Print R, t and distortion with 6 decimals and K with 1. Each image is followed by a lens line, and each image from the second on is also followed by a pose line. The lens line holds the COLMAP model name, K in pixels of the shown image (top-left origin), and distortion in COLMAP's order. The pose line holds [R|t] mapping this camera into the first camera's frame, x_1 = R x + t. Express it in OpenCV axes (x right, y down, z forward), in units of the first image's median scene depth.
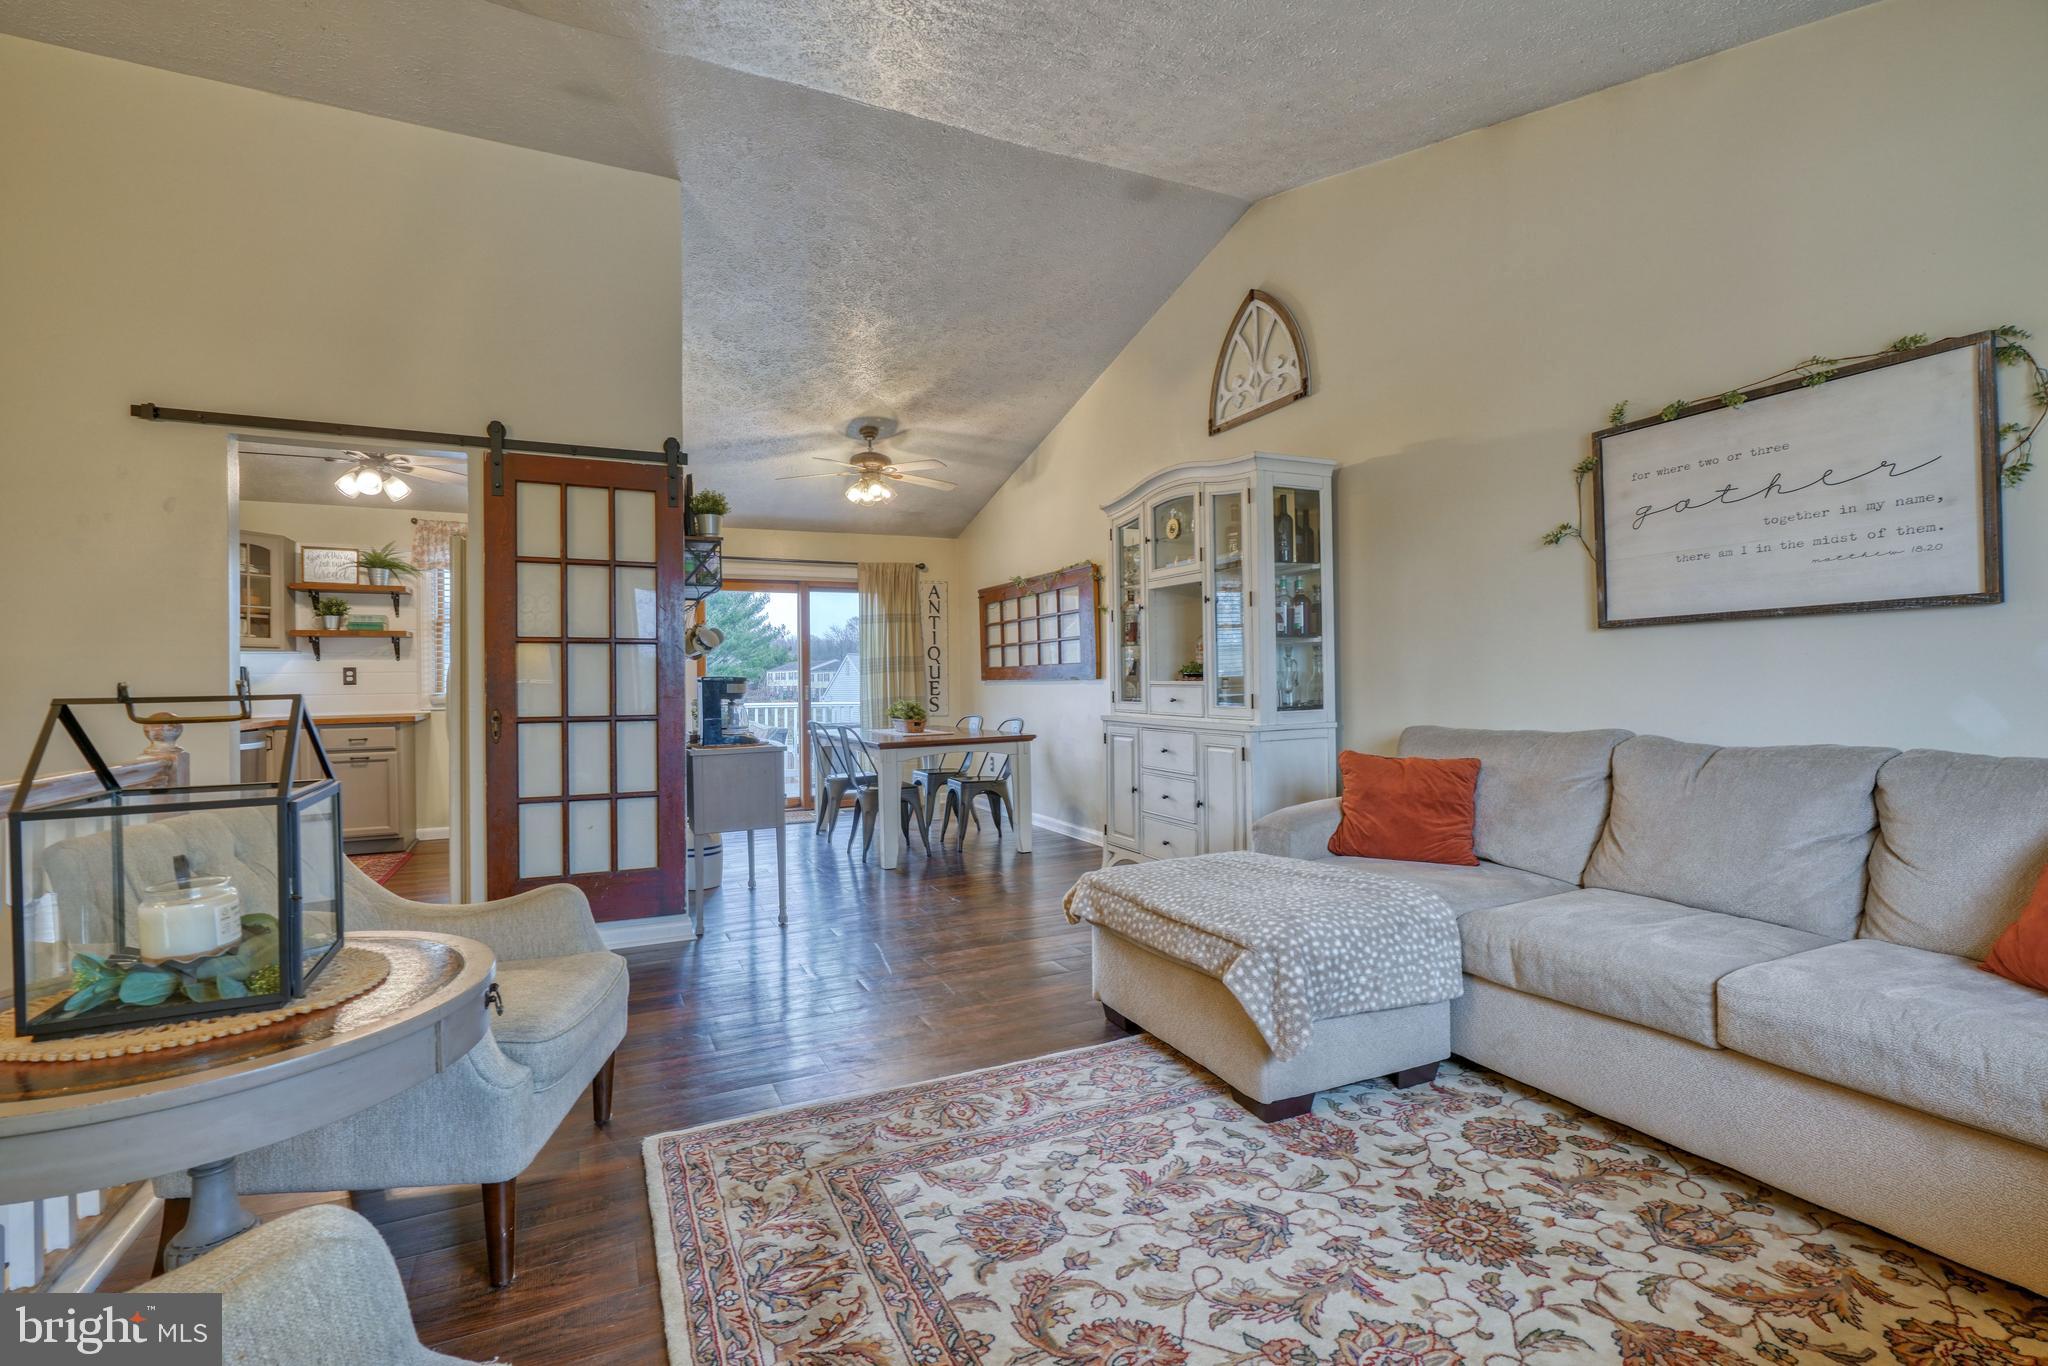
lens RADIAL K [[907.7, 0, 1013.5], [0, 907.7, 680.4], [0, 0, 1]] dist [-0.009072, 0.000317]
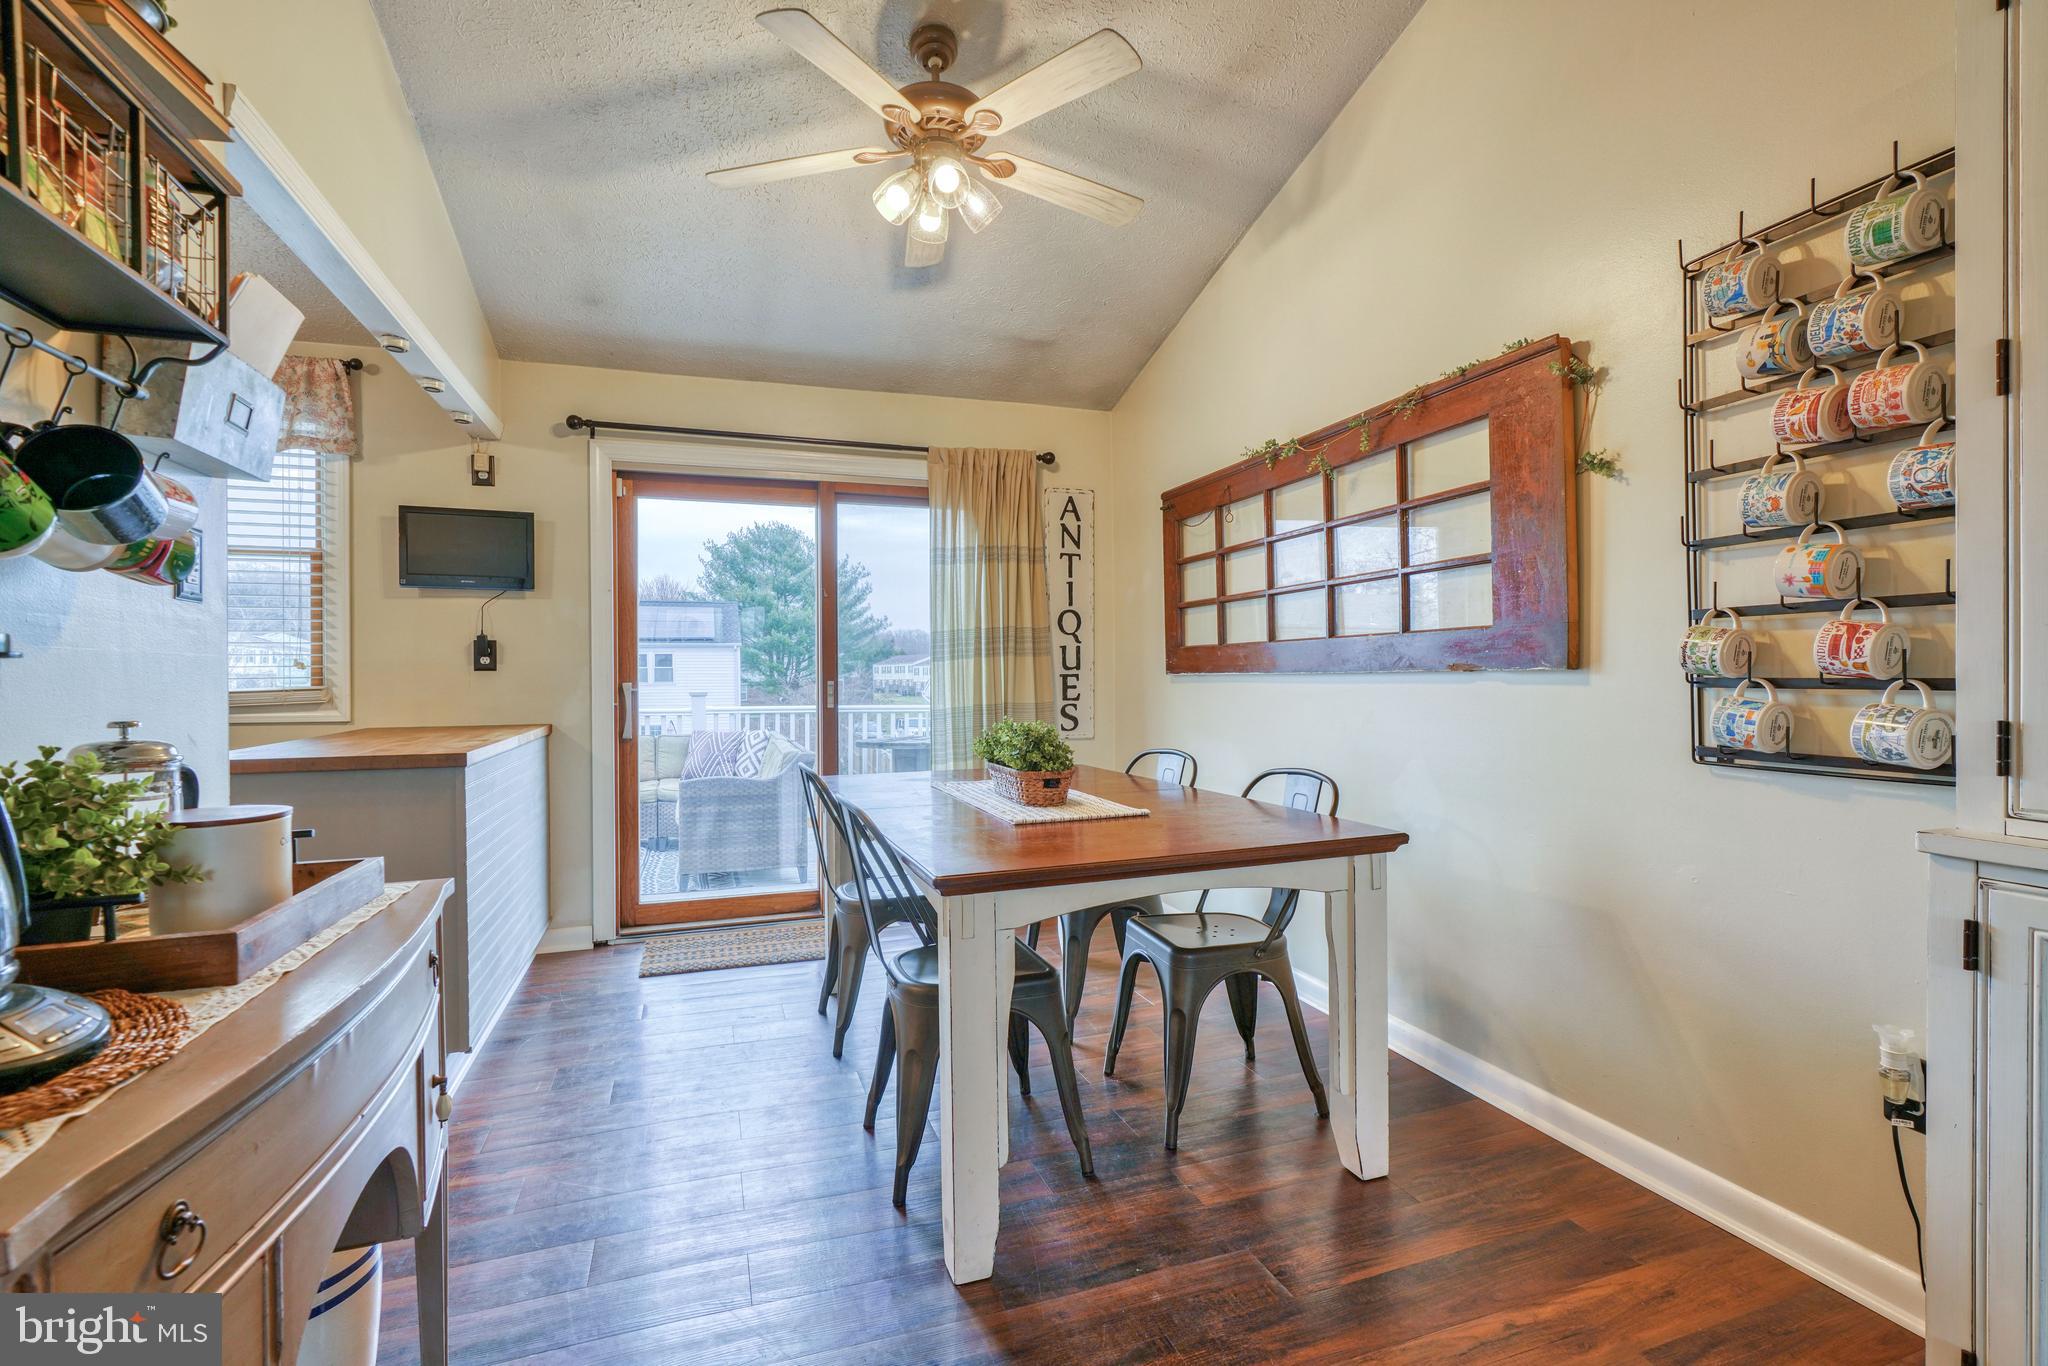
lens RADIAL K [[907.7, 0, 1013.5], [0, 907.7, 680.4], [0, 0, 1]] dist [-0.009072, 0.000317]
pose [[0.993321, 0.007537, -0.115134, -0.077187], [-0.006886, 0.999958, 0.006050, 0.001820], [0.115175, -0.005216, 0.993332, 0.612844]]
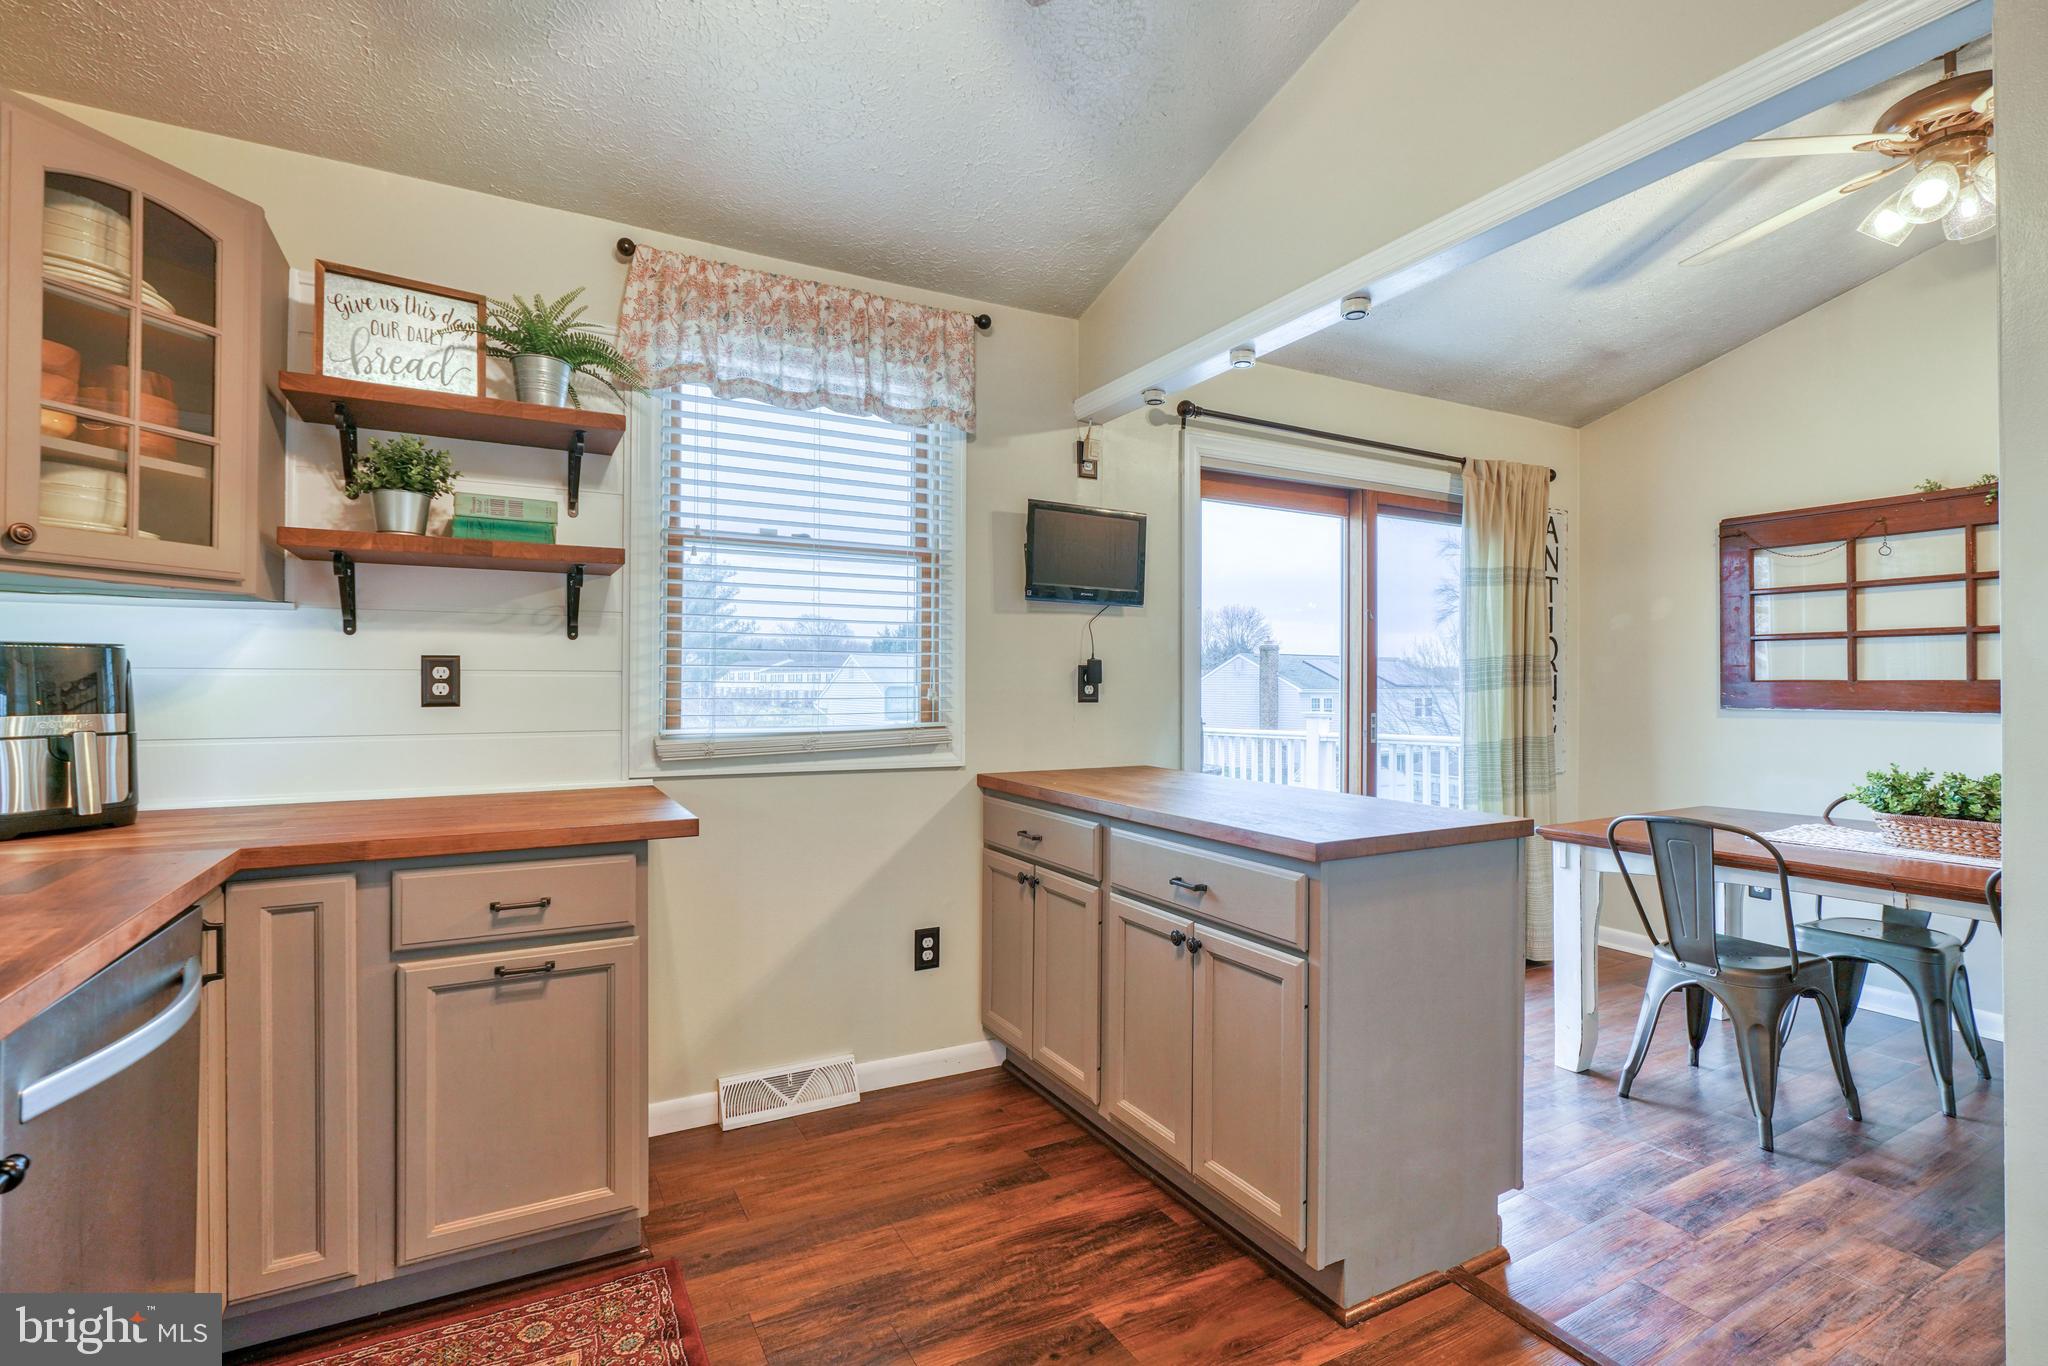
lens RADIAL K [[940.7, 0, 1005.4], [0, 940.7, 680.7], [0, 0, 1]] dist [-0.008738, 0.001042]
pose [[0.998445, 0.017224, 0.053013, -0.556459], [-0.016995, 0.999844, -0.004770, -0.006767], [-0.053087, 0.003862, 0.998582, 0.654330]]
